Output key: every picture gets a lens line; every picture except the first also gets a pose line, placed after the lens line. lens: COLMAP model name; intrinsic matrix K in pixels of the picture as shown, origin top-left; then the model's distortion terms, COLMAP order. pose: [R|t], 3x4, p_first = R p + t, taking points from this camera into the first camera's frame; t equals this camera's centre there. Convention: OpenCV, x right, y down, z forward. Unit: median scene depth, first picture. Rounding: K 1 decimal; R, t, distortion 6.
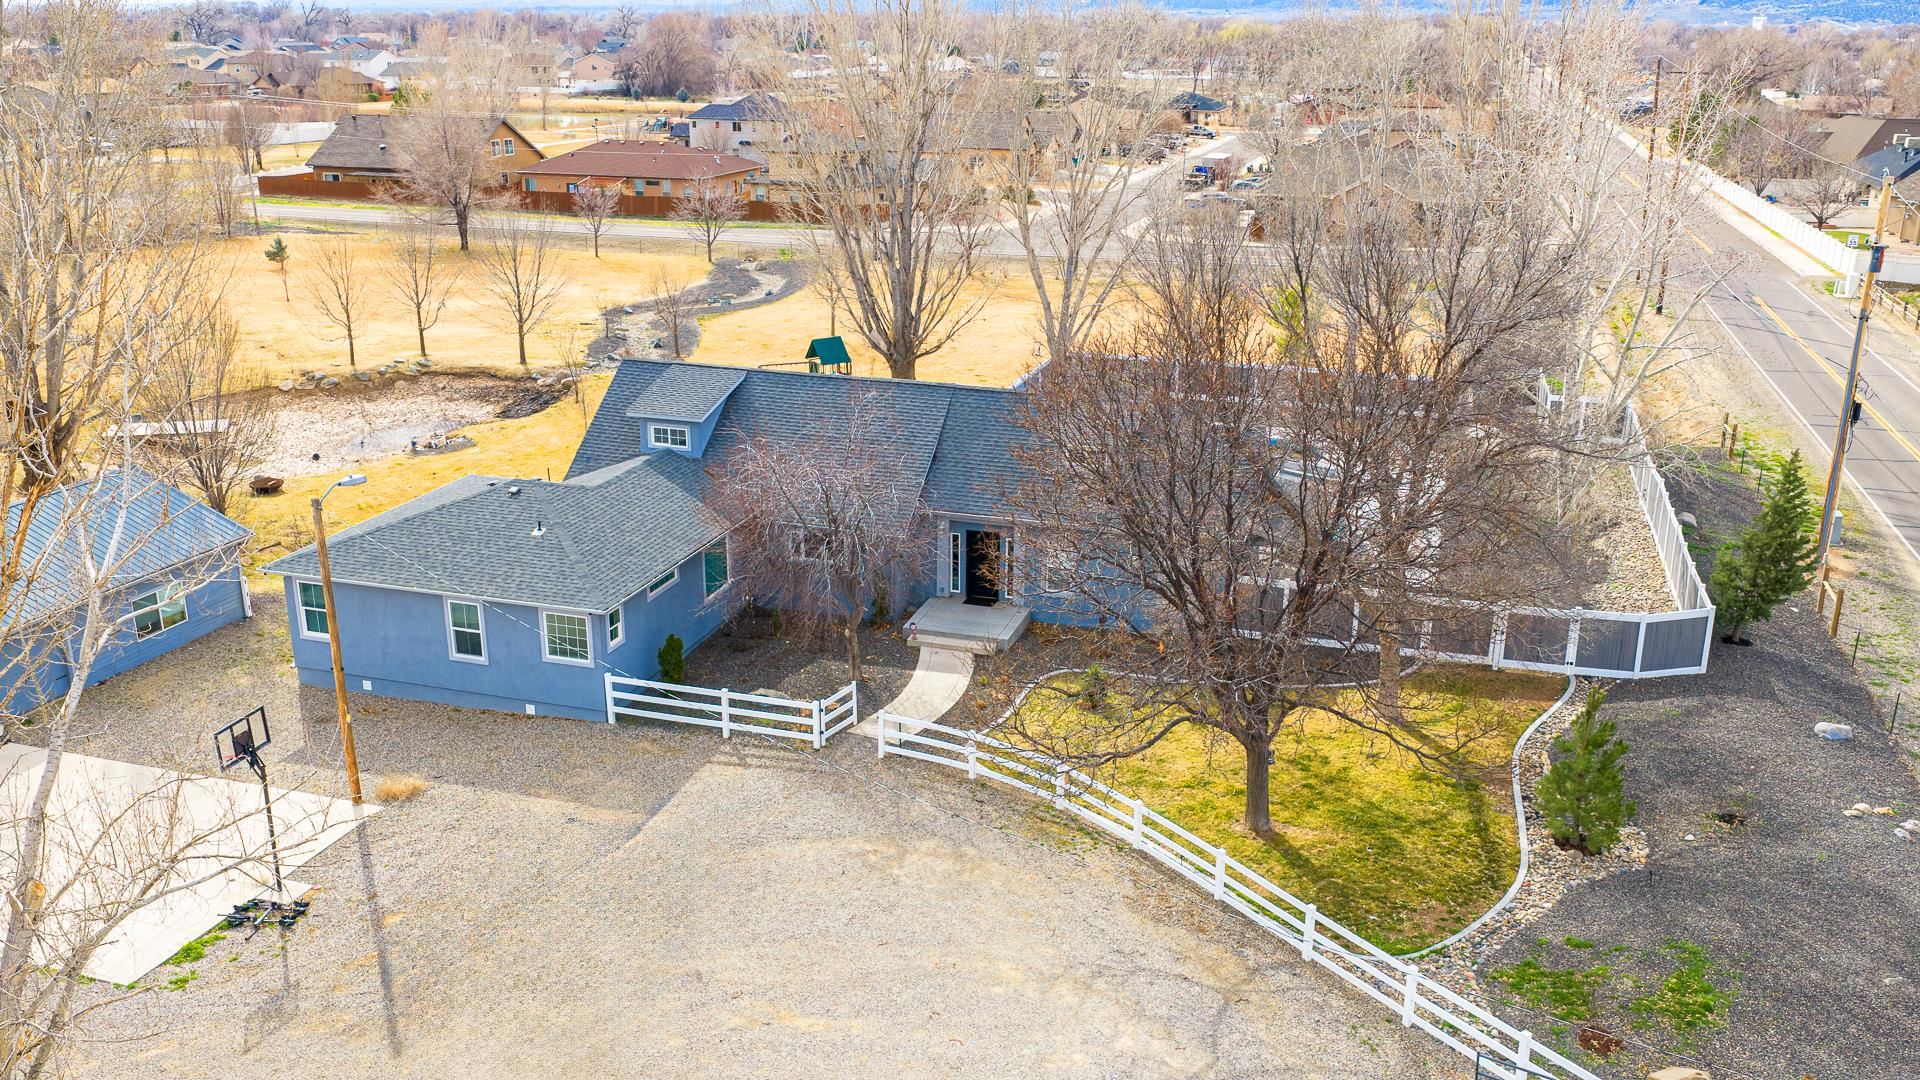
lens RADIAL K [[1605.2, 0, 956.4], [0, 1605.2, 545.1], [0, 0, 1]] dist [0.017971, -0.040917]
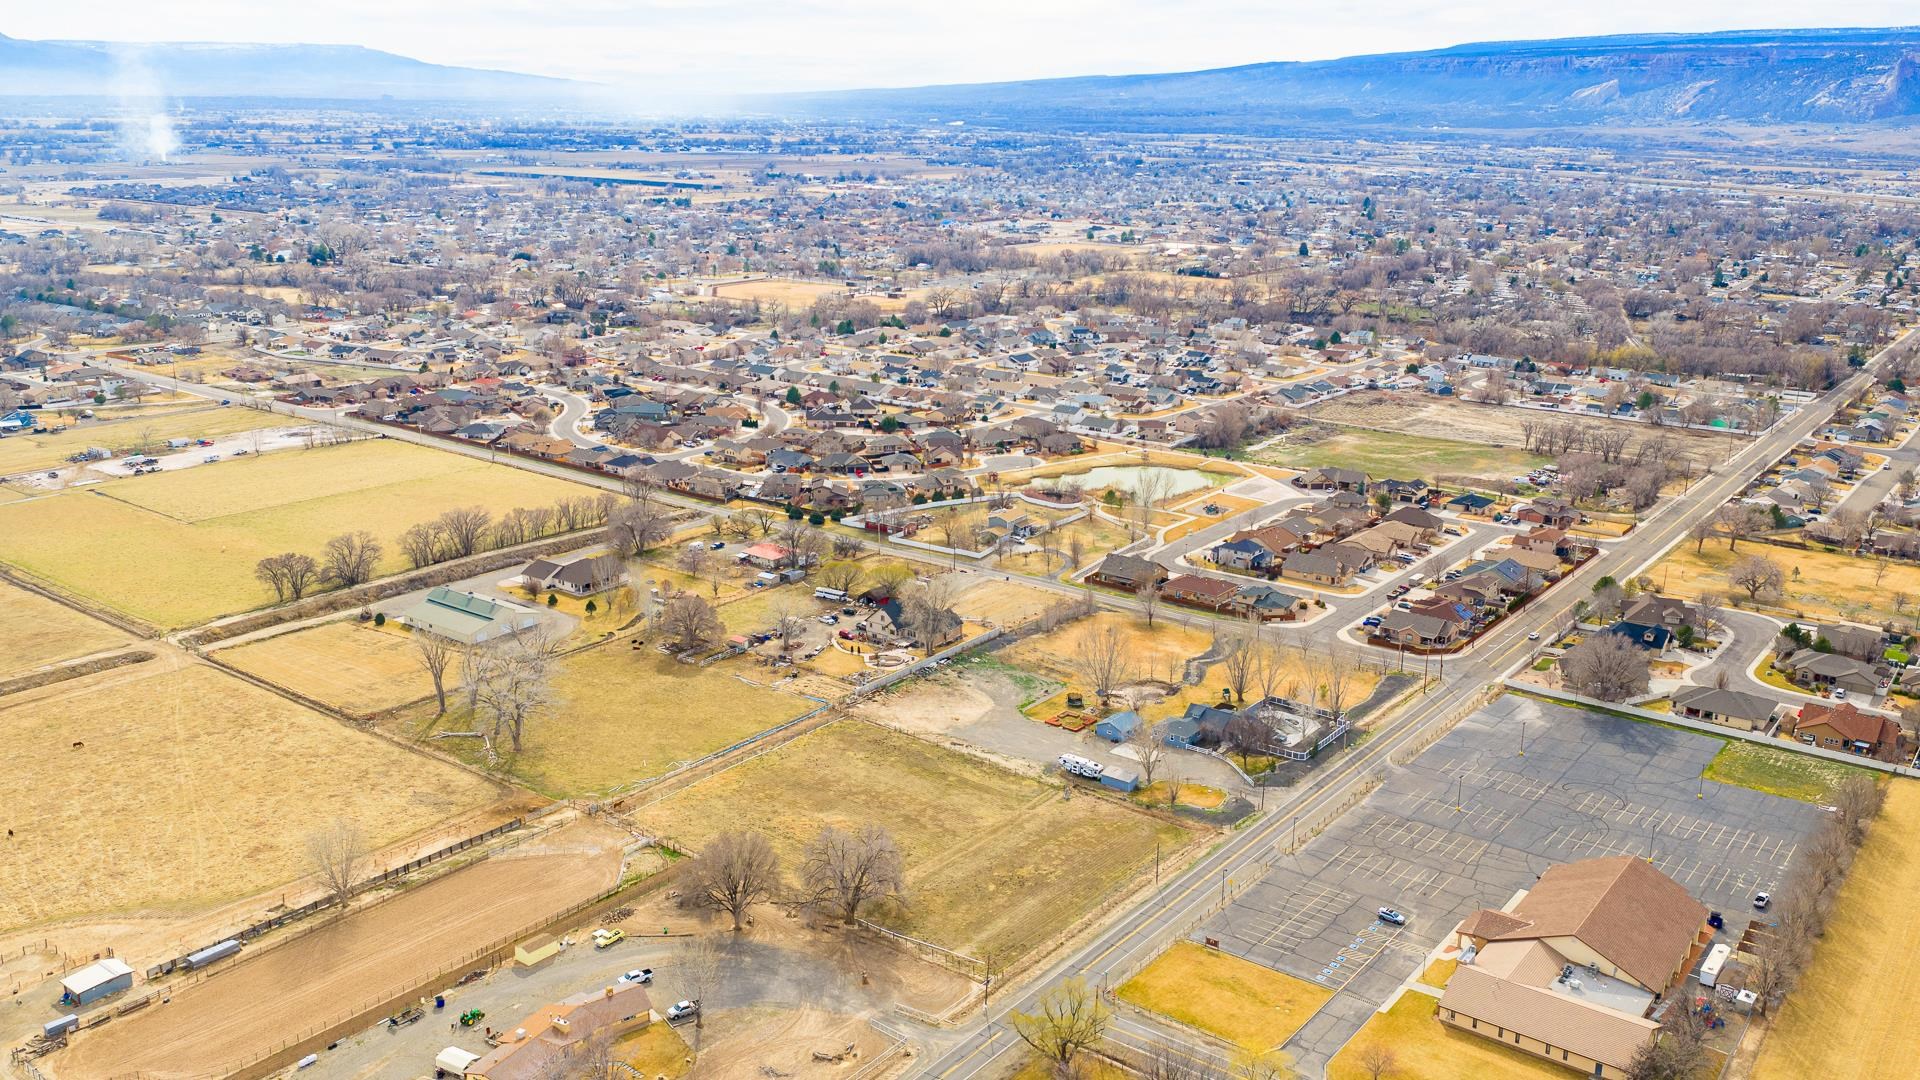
lens RADIAL K [[1605.2, 0, 968.4], [0, 1605.2, 537.8], [0, 0, 1]] dist [0.017971, -0.040917]
pose [[0.942467, 0.094573, -0.320643, 1.268132], [-0.109830, 0.993504, -0.029791, -0.597392], [0.315743, 0.063294, 0.946731, -7.166799]]
